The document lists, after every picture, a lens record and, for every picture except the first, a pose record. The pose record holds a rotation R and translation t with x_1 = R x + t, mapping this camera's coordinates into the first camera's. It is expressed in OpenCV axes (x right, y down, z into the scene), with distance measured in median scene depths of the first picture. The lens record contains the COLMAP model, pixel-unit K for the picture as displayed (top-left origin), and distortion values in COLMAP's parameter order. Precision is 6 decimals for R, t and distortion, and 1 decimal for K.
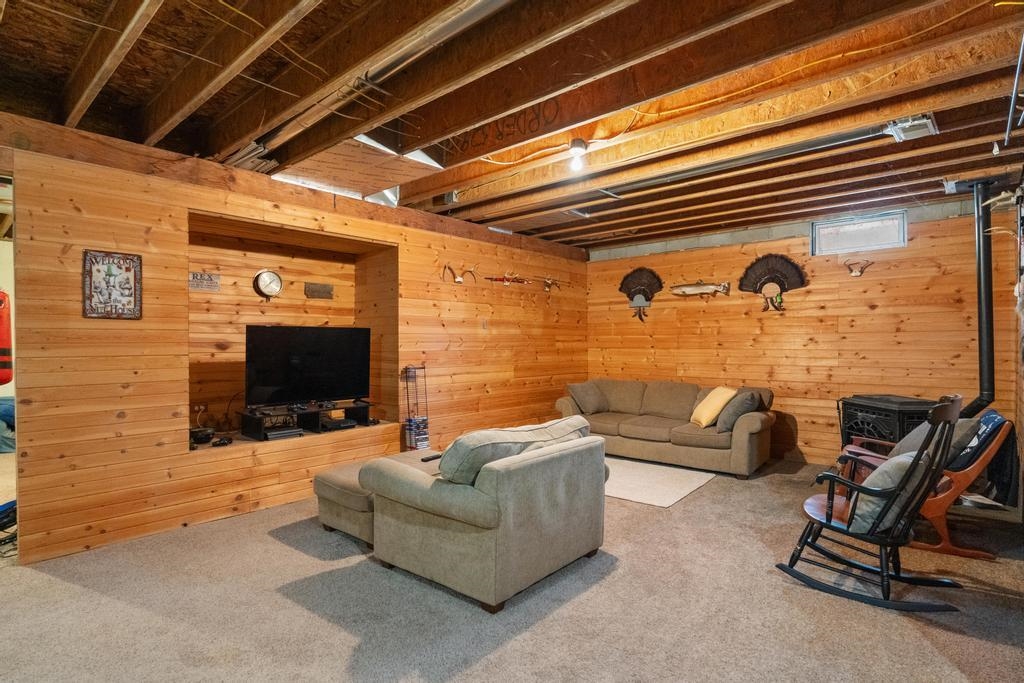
lens RADIAL K [[511.5, 0, 511.3], [0, 511.5, 341.7], [0, 0, 1]] dist [0.001226, 0.000849]
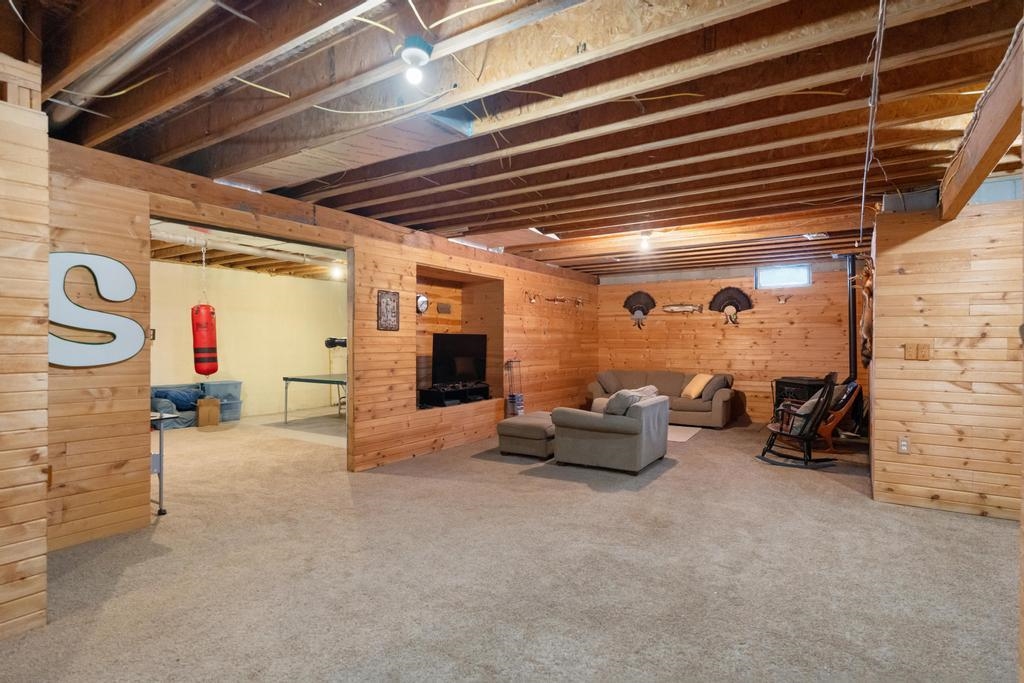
lens RADIAL K [[511.5, 0, 515.1], [0, 511.5, 341.3], [0, 0, 1]] dist [0.001226, 0.000849]
pose [[0.989294, 0.004291, 0.145875, -0.389954], [-0.004451, 0.999990, 0.000769, -0.007681], [-0.145870, -0.001410, 0.989303, -0.466349]]
